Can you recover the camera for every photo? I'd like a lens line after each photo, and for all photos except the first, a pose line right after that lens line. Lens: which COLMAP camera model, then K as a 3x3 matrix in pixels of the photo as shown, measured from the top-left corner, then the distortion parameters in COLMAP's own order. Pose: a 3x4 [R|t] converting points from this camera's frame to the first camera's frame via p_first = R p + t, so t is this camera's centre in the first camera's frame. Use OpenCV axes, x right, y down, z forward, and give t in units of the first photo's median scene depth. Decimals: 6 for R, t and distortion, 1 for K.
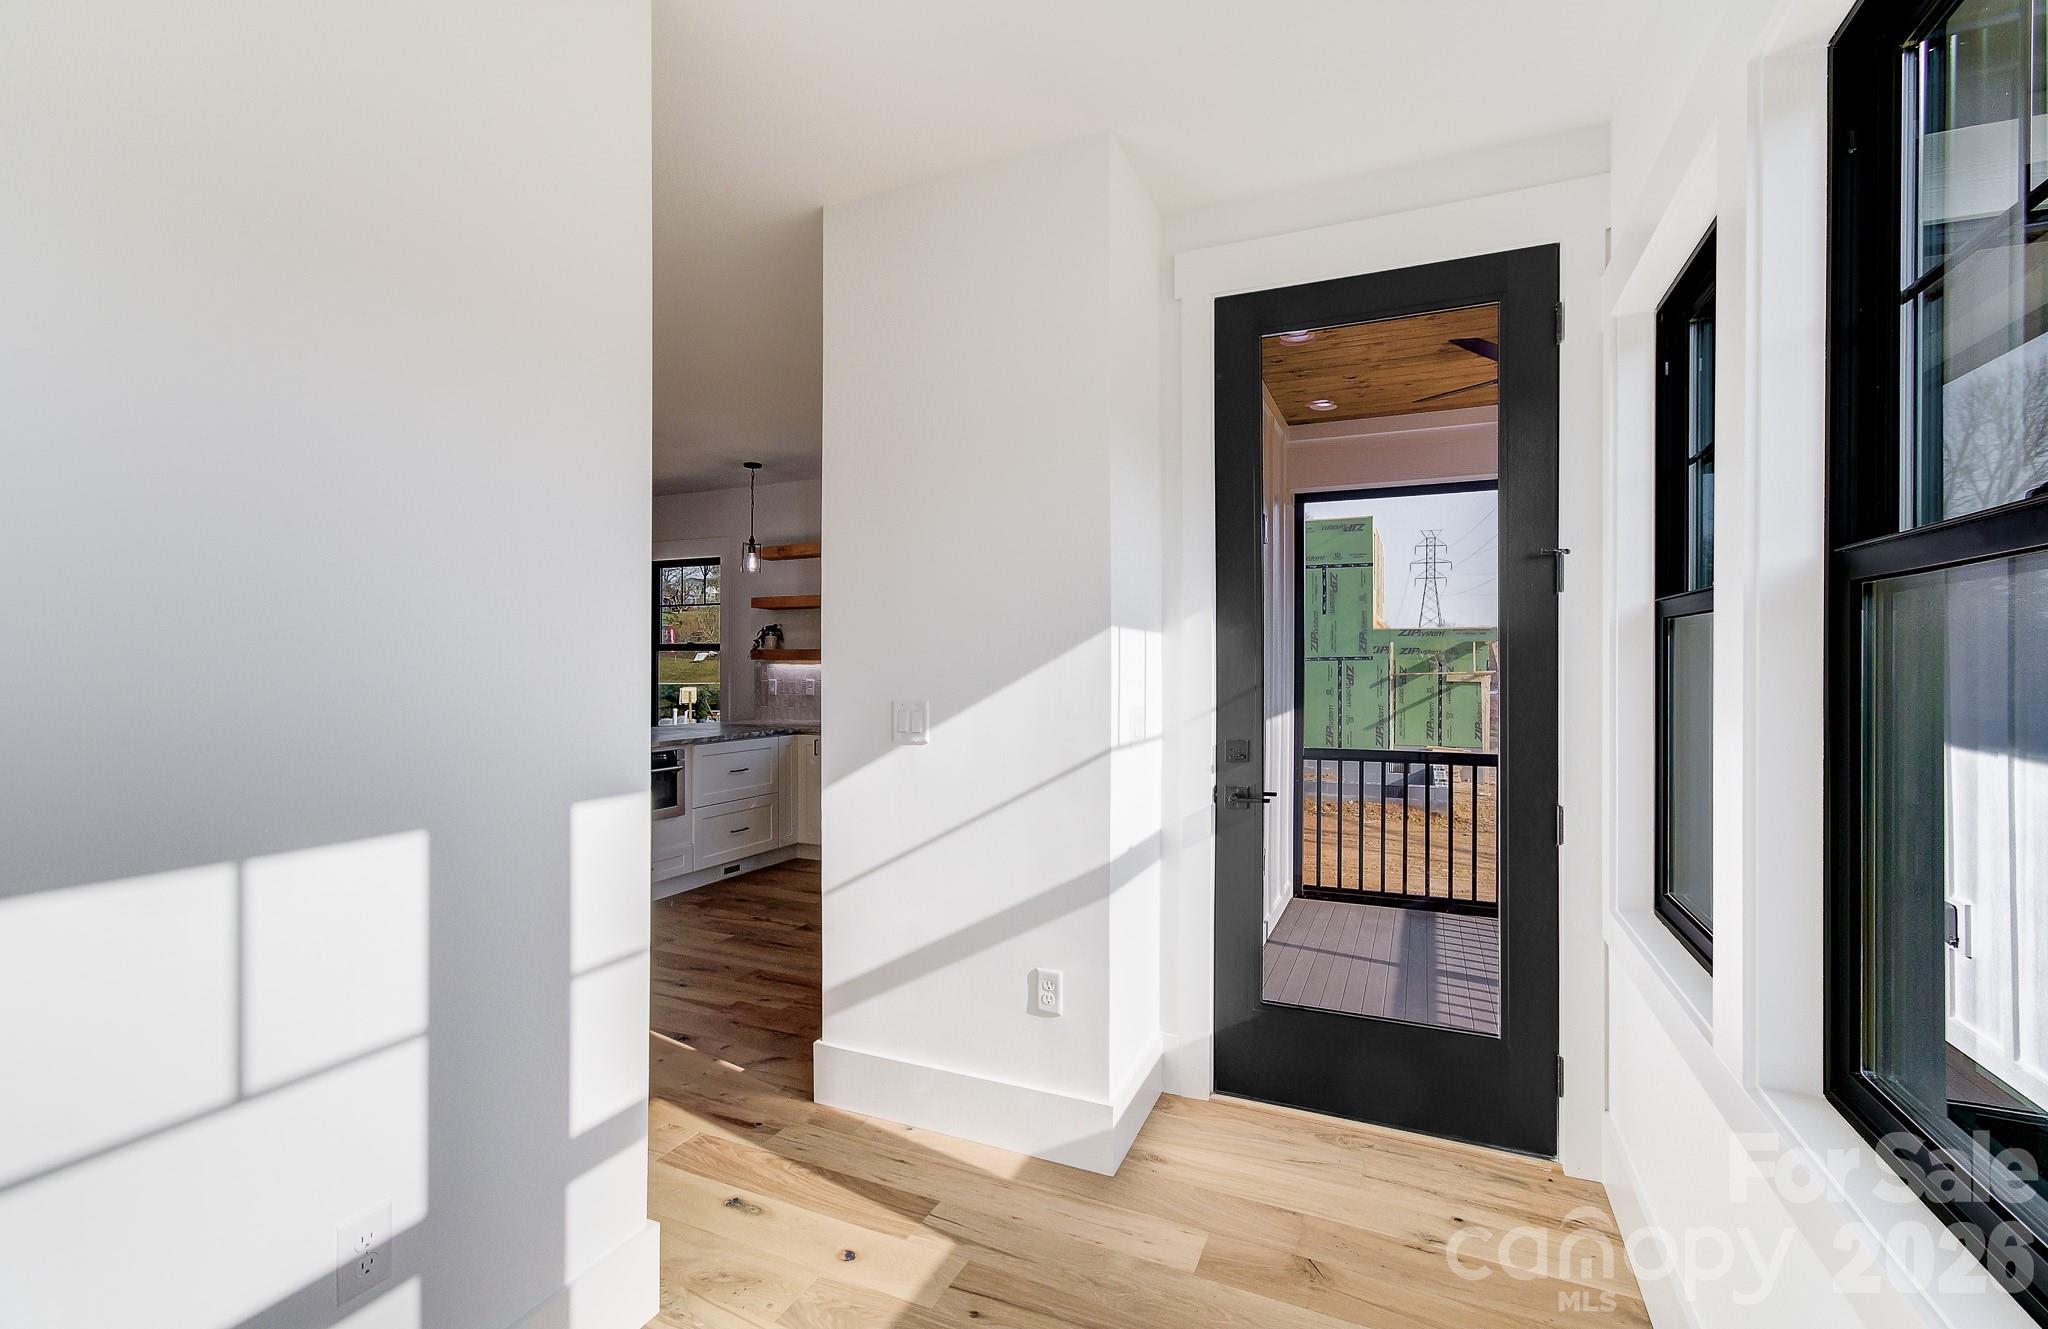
lens RADIAL K [[911.6, 0, 1019.6], [0, 911.6, 653.2], [0, 0, 1]] dist [0.002499, 0.002758]
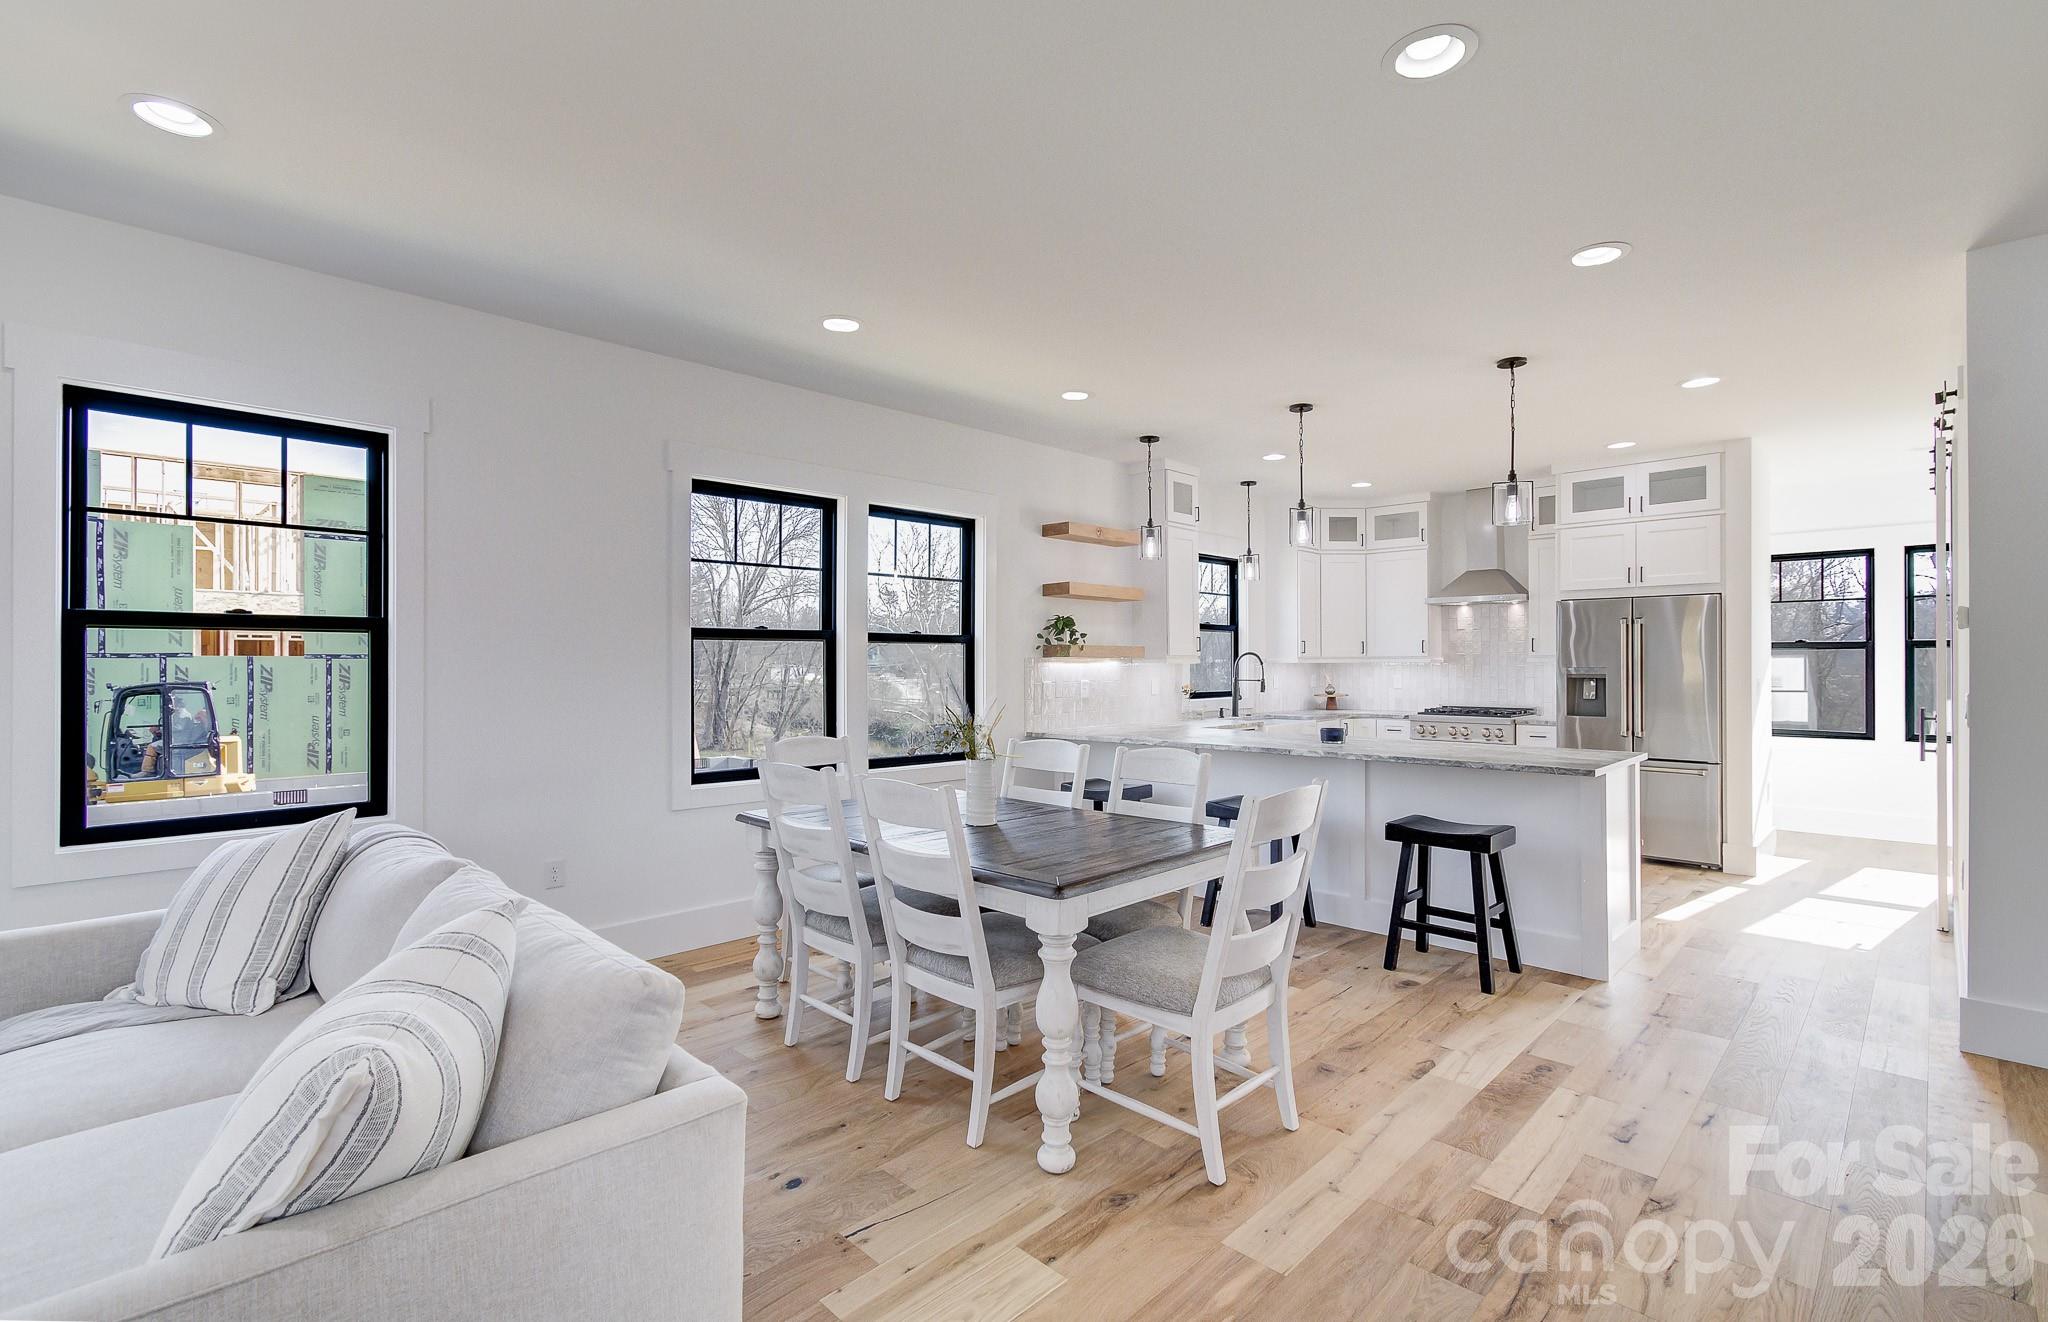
lens RADIAL K [[907.1, 0, 1041.1], [0, 907.1, 660.2], [0, 0, 1]] dist [0.007516, 0.002603]
pose [[0.340380, 0.004312, 0.940278, -0.381660], [-0.013232, 0.999912, 0.000204, 0.003687], [-0.940195, -0.012512, 0.340407, 0.258087]]
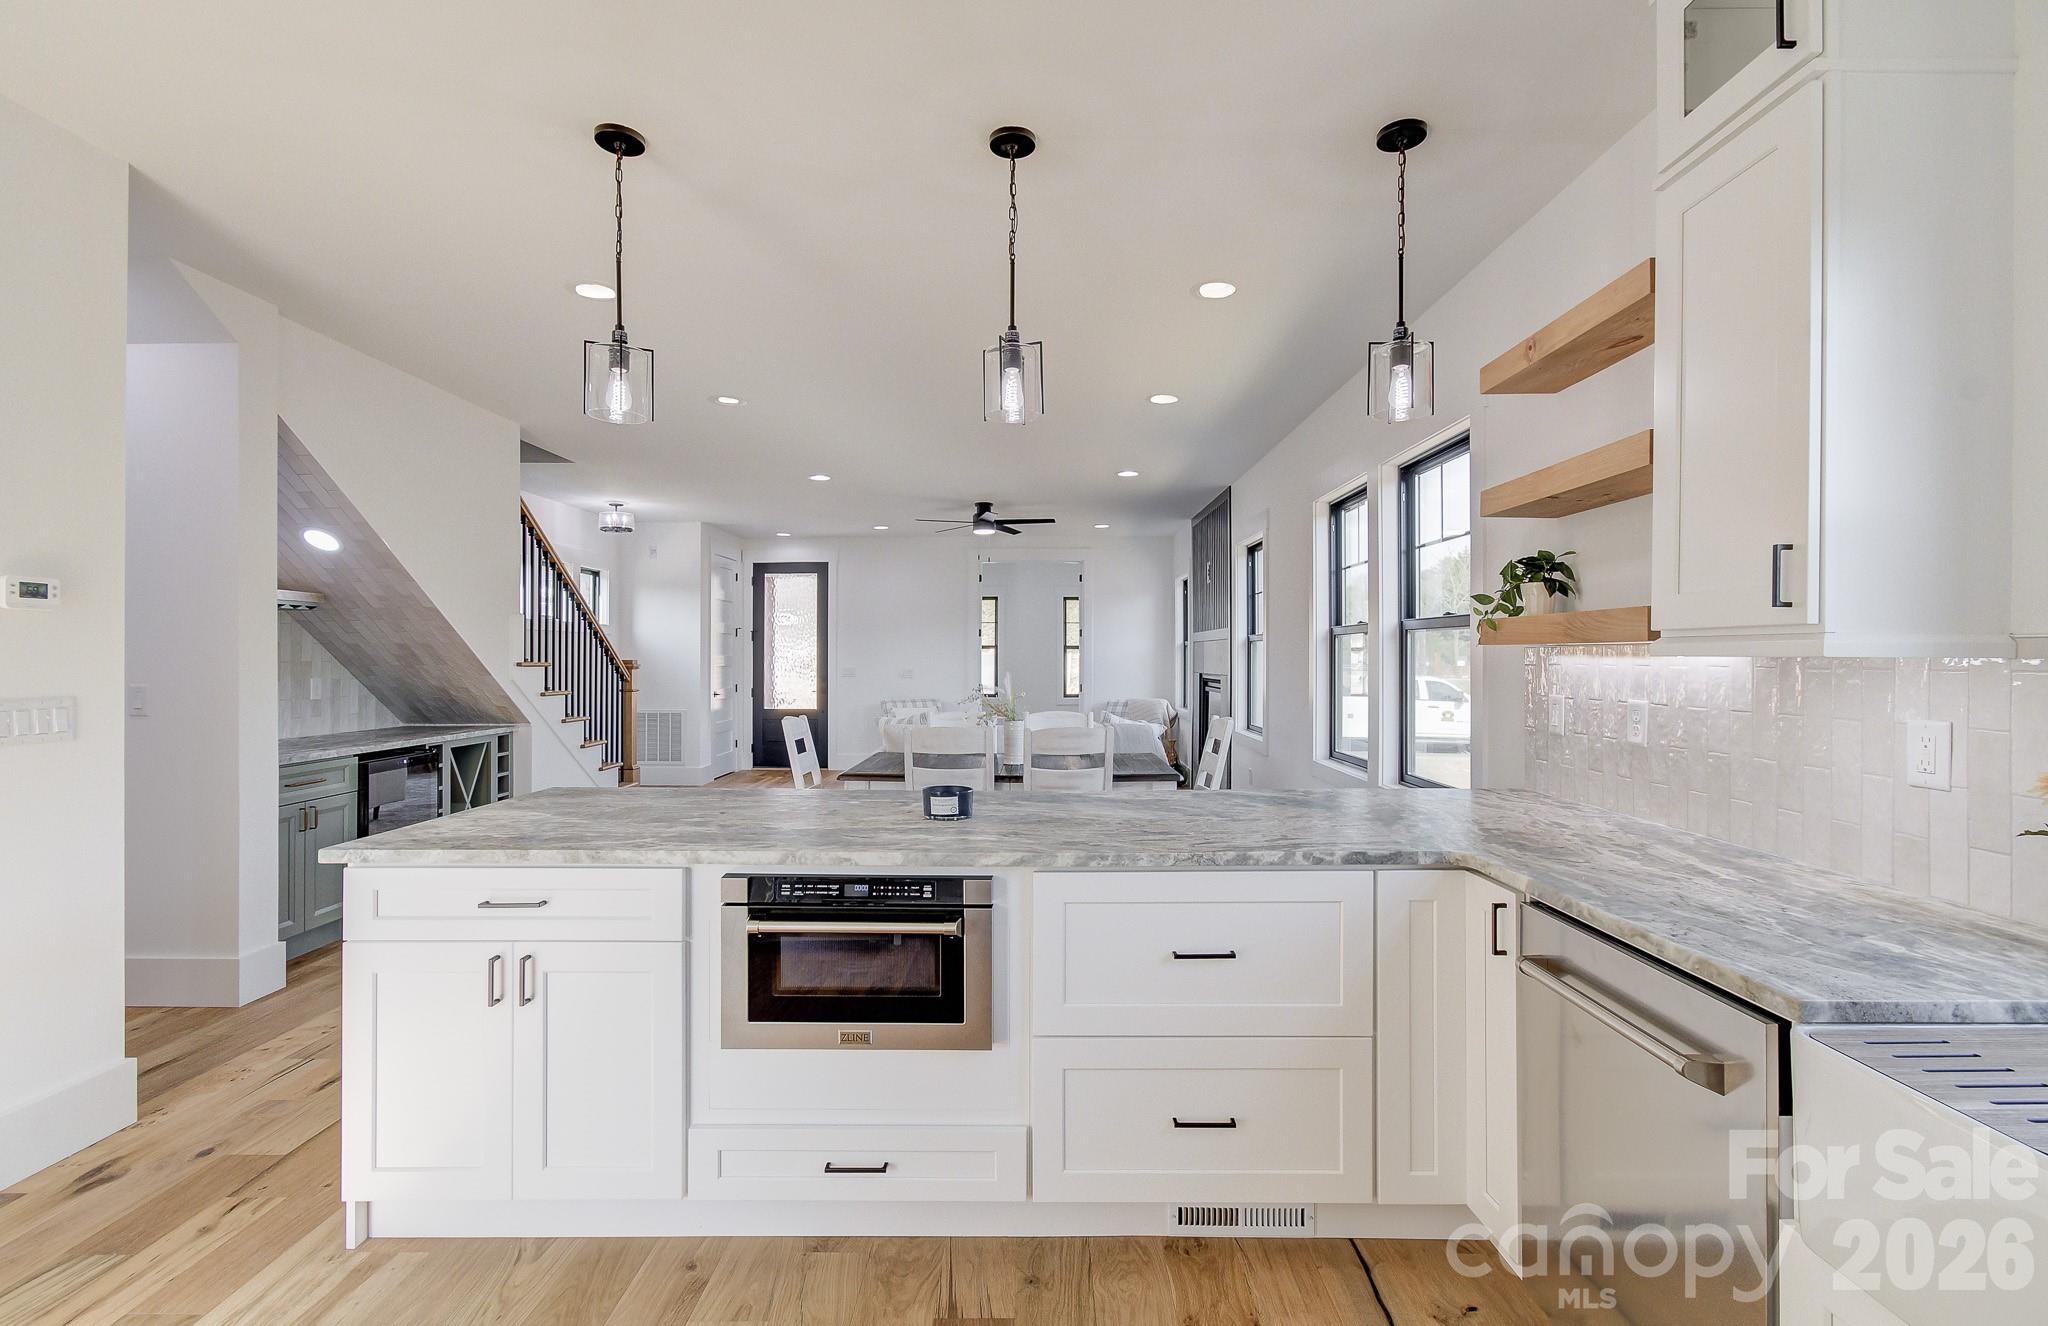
lens RADIAL K [[911.6, 0, 1036.1], [0, 911.6, 666.4], [0, 0, 1]] dist [0.002499, 0.002758]
pose [[0.406518, 0.008755, -0.913601, -0.002856], [0.014548, 0.999765, 0.016054, 0.002614], [0.913527, -0.019817, 0.406295, 0.229875]]
